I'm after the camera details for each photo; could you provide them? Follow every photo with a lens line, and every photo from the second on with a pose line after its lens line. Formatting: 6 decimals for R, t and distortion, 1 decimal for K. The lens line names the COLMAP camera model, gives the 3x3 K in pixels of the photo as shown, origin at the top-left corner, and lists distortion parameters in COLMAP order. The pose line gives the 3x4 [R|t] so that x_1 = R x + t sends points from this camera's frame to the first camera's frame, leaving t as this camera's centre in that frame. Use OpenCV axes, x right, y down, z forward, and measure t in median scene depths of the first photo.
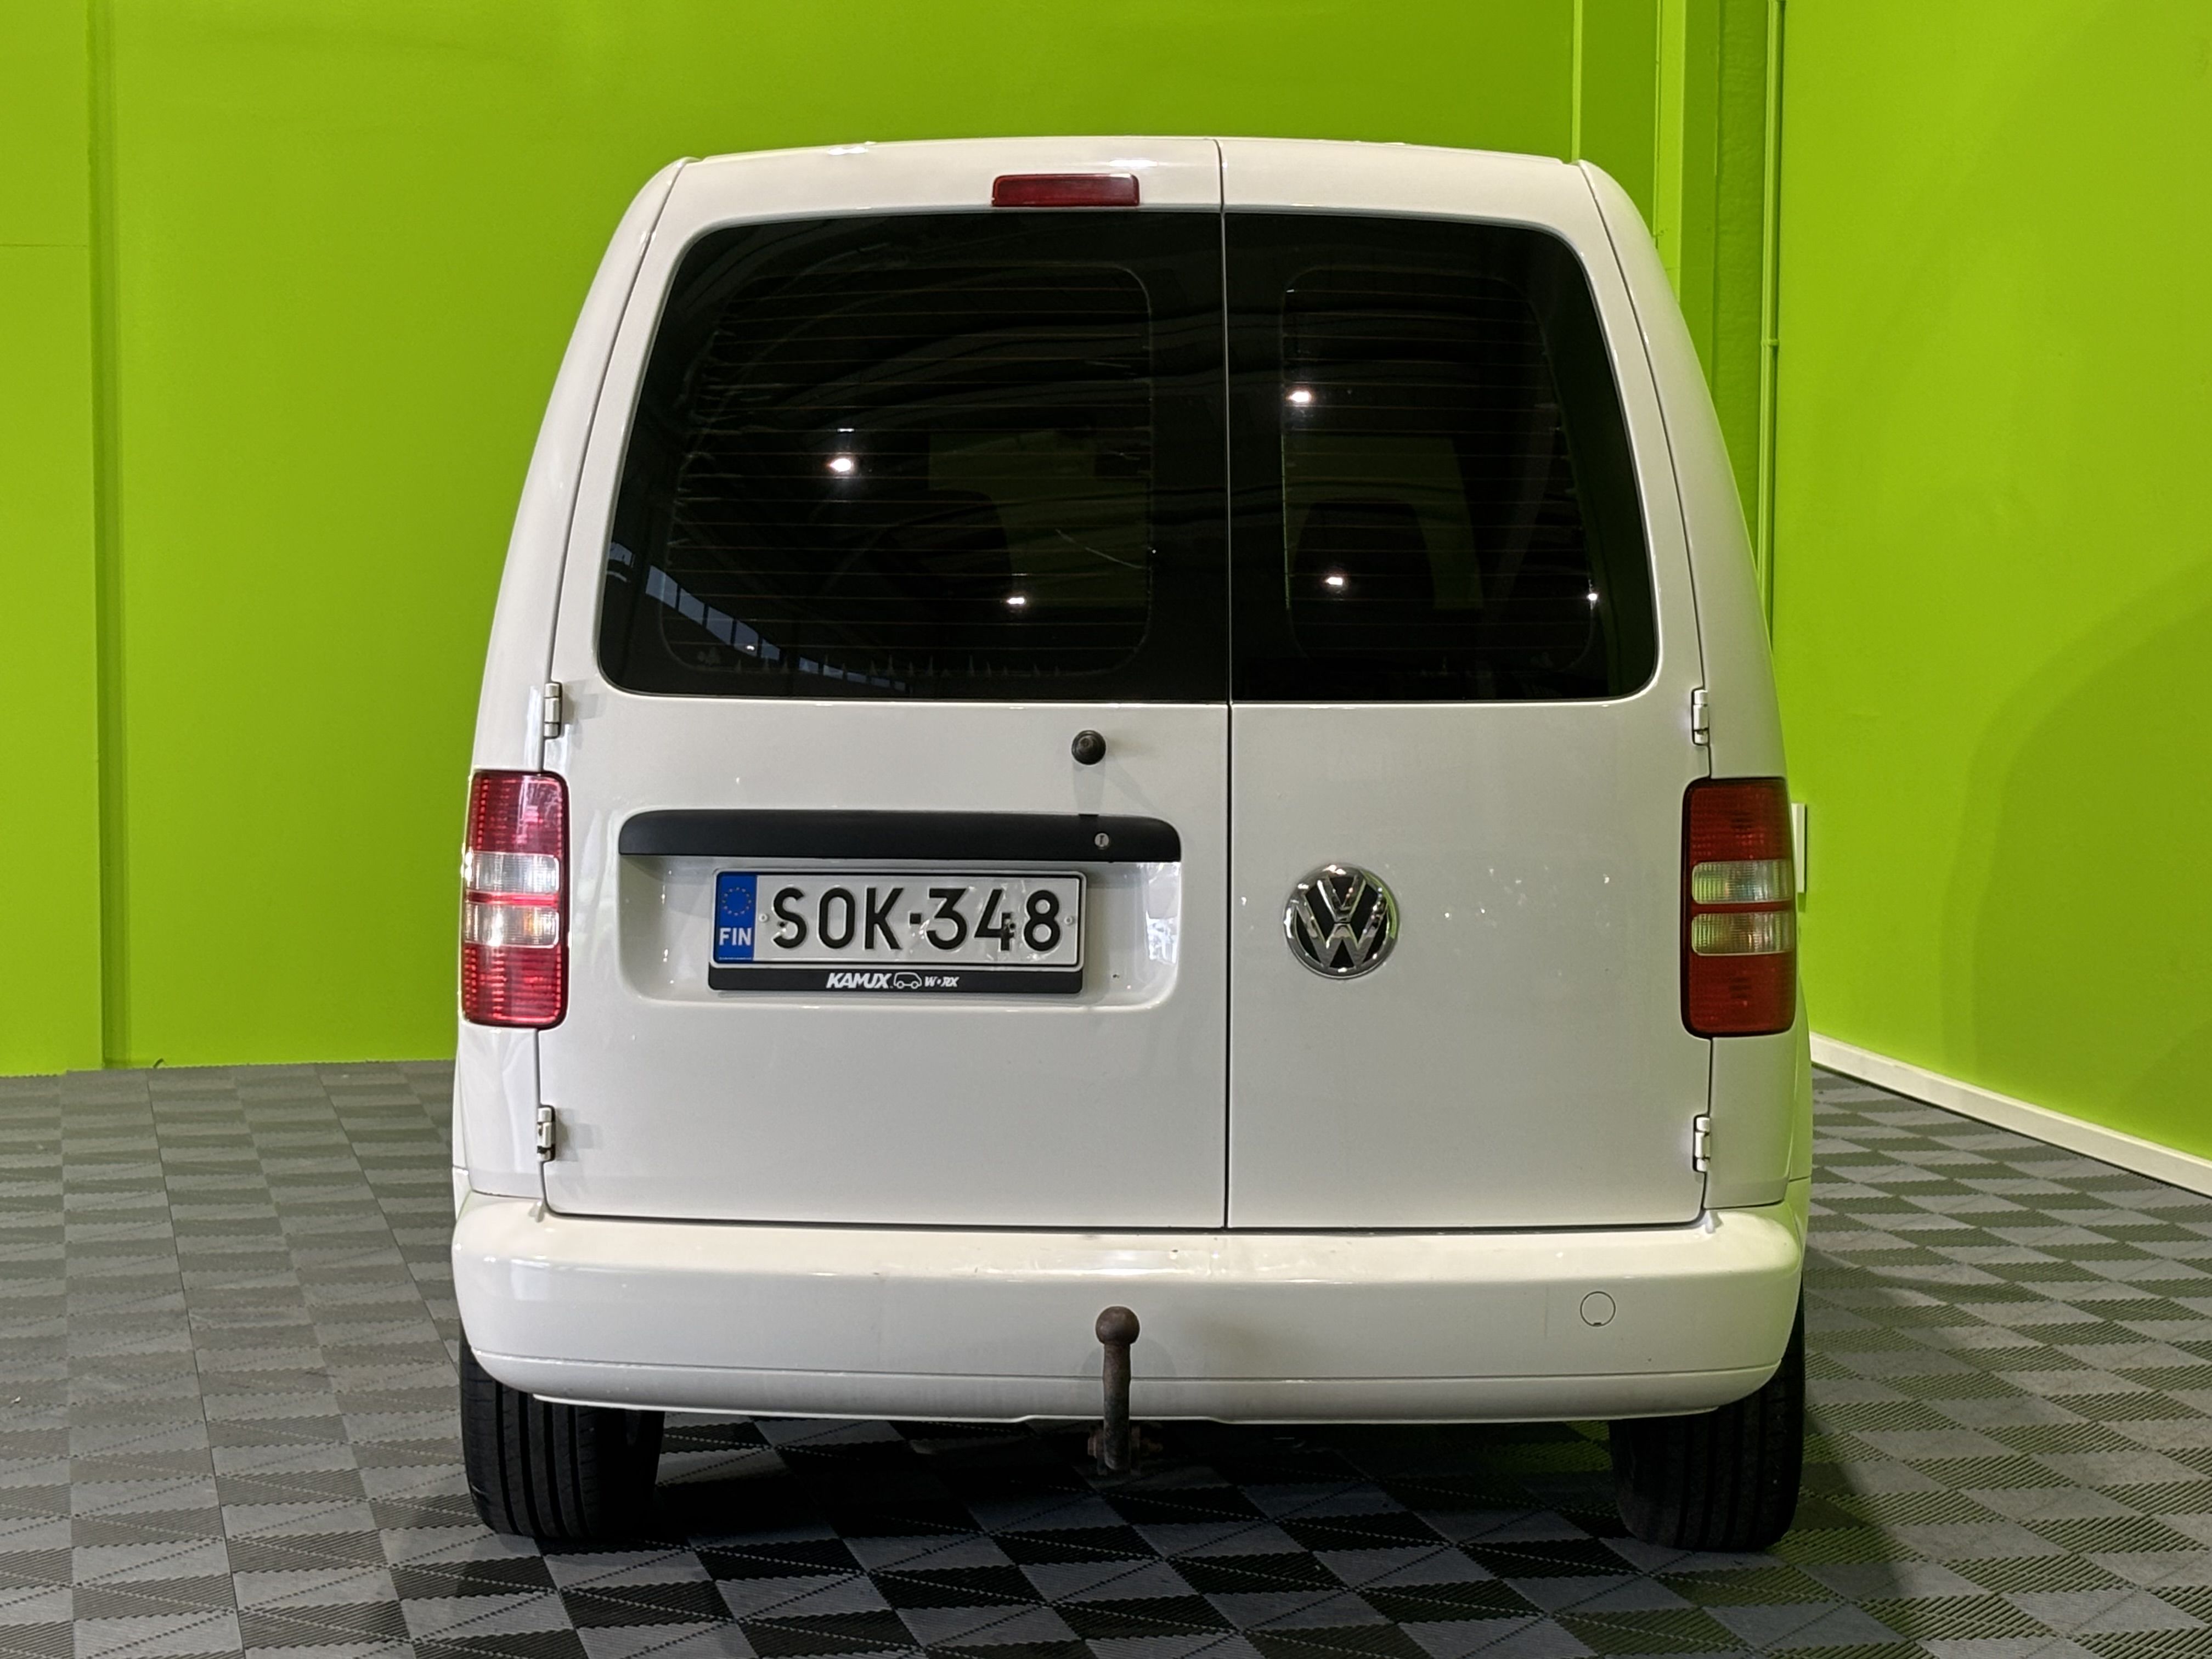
lens RADIAL K [[4781.3, 0, 1119.9], [0, 4781.3, 834.4], [0, 0, 1]] dist [0.249069, 0.000000]
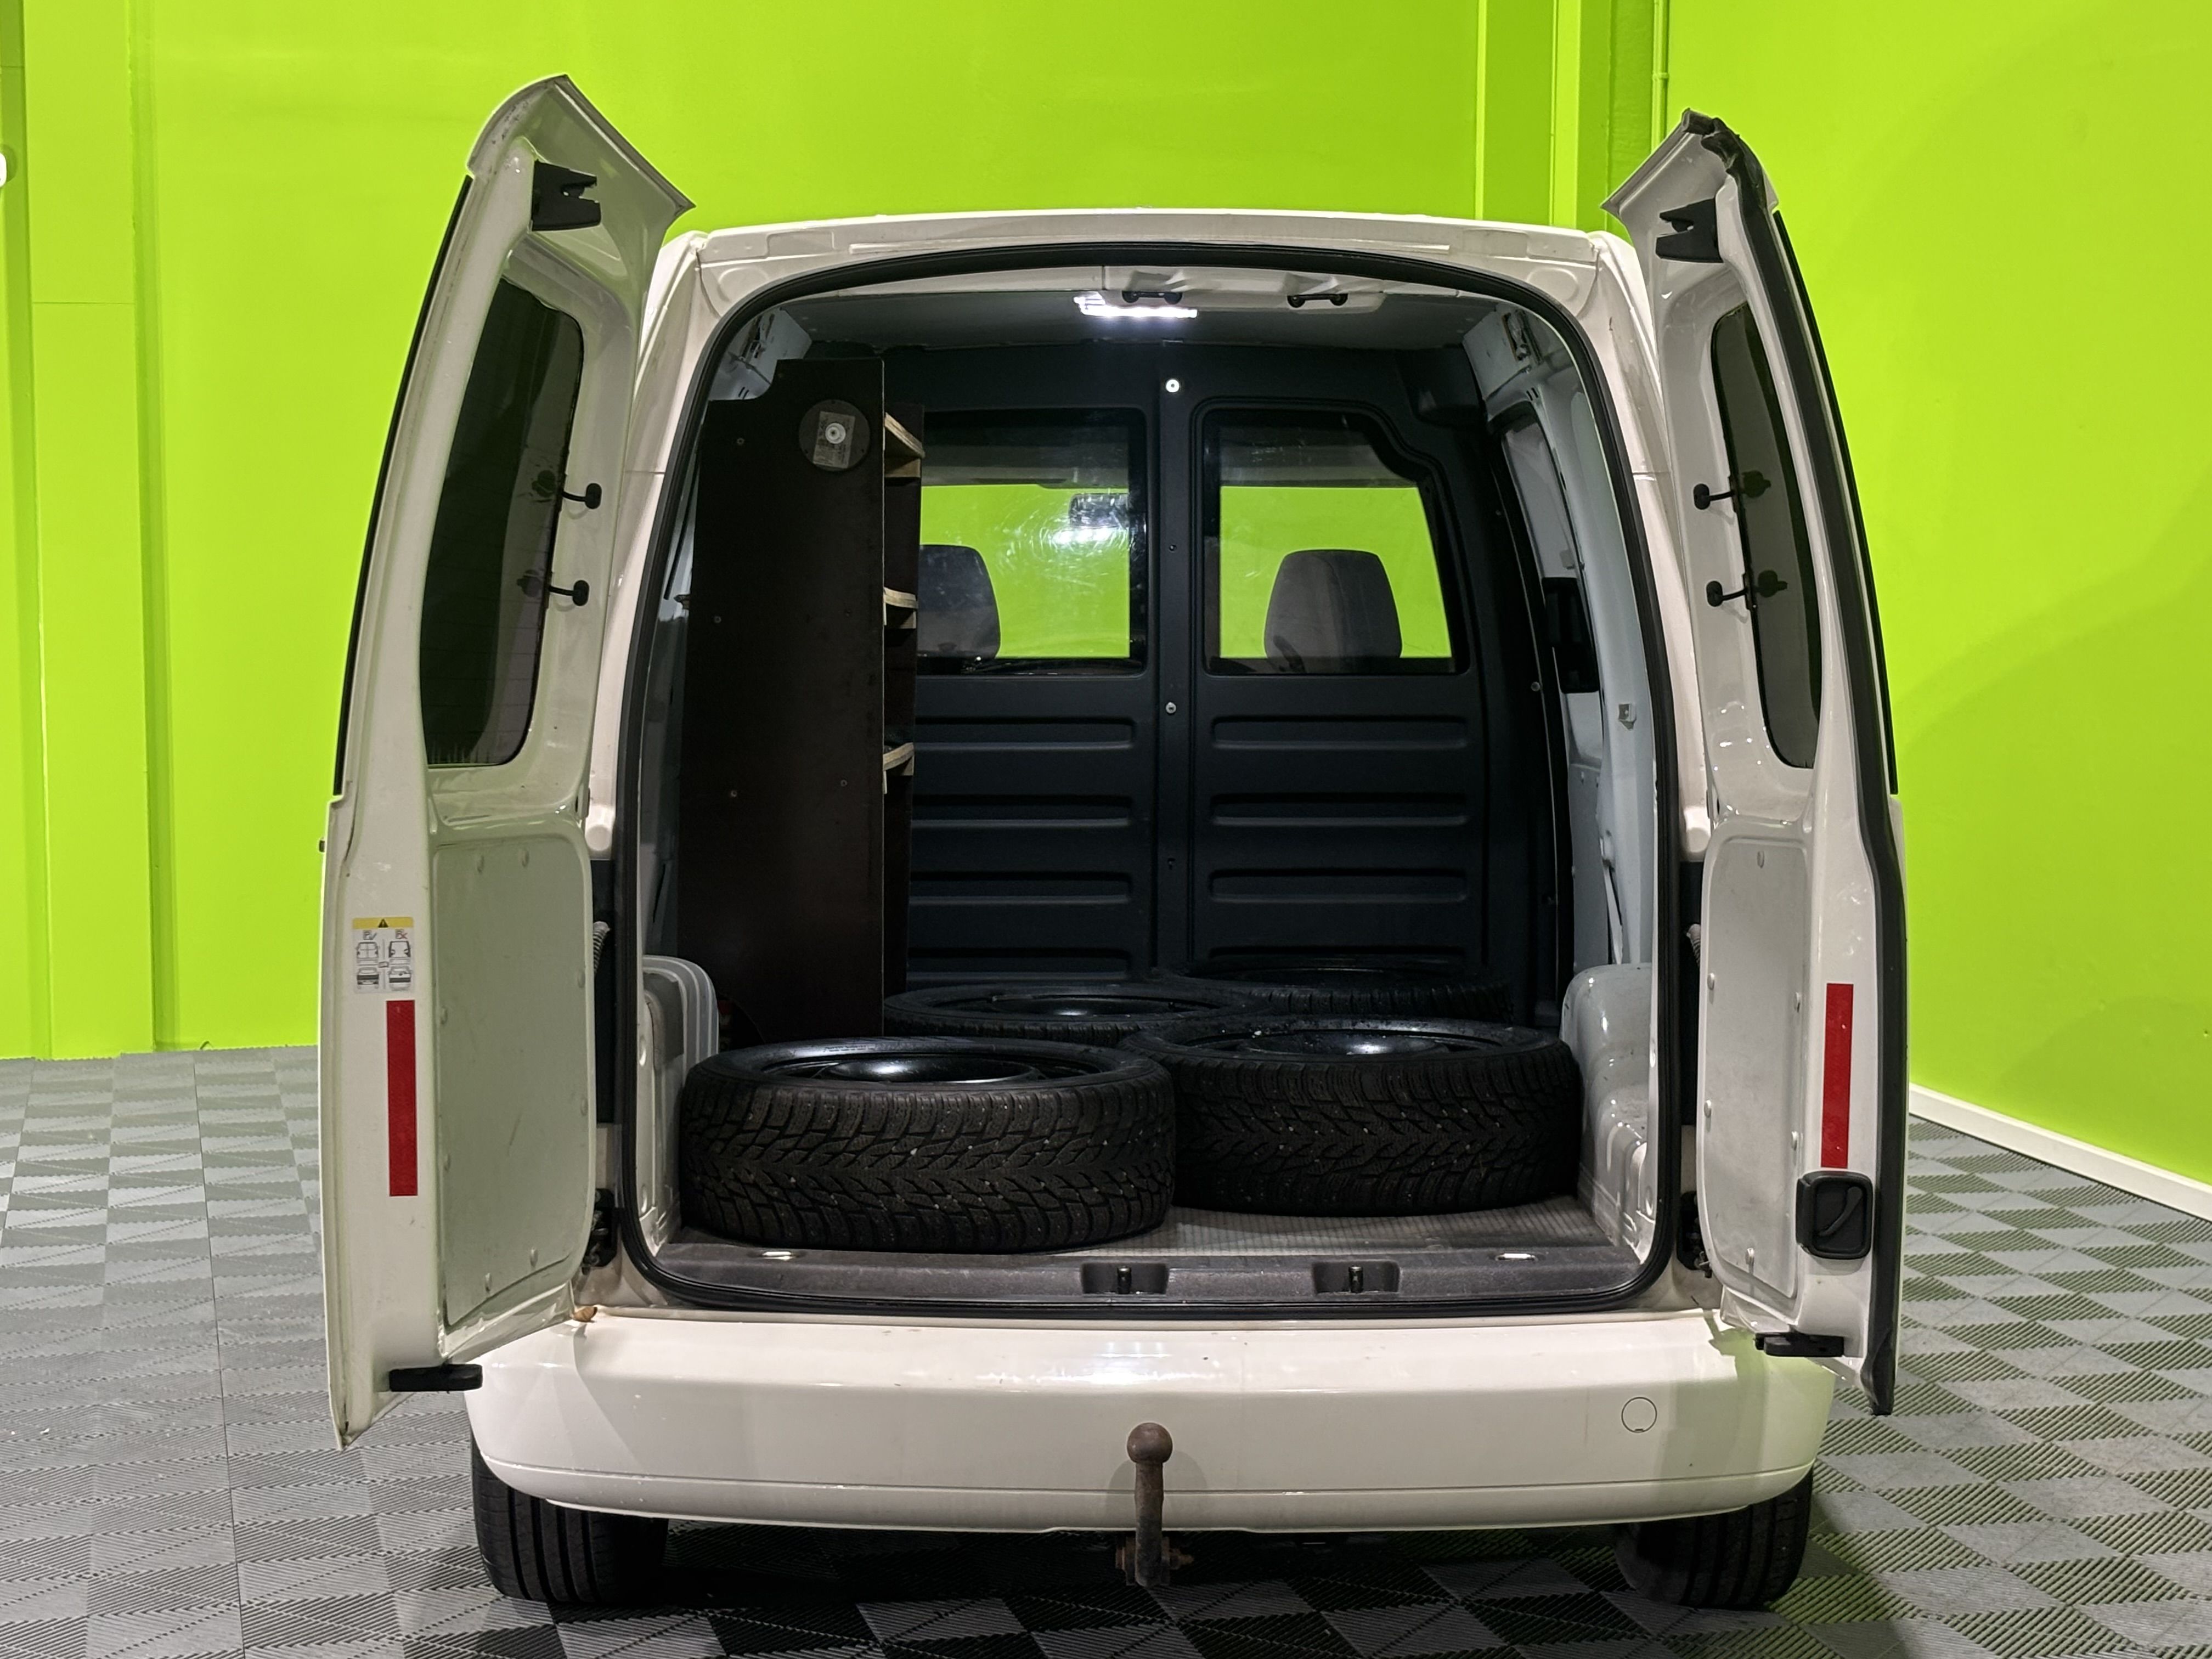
lens RADIAL K [[3807.3, 0, 1095.1], [0, 3807.3, 820.3], [0, 0, 1]] dist [0.172797, 0.000000]
pose [[0.999770, -0.004234, 0.021013, -0.019443], [0.003855, 0.999830, 0.018034, -0.026369], [-0.021086, -0.017949, 0.999617, 0.165273]]
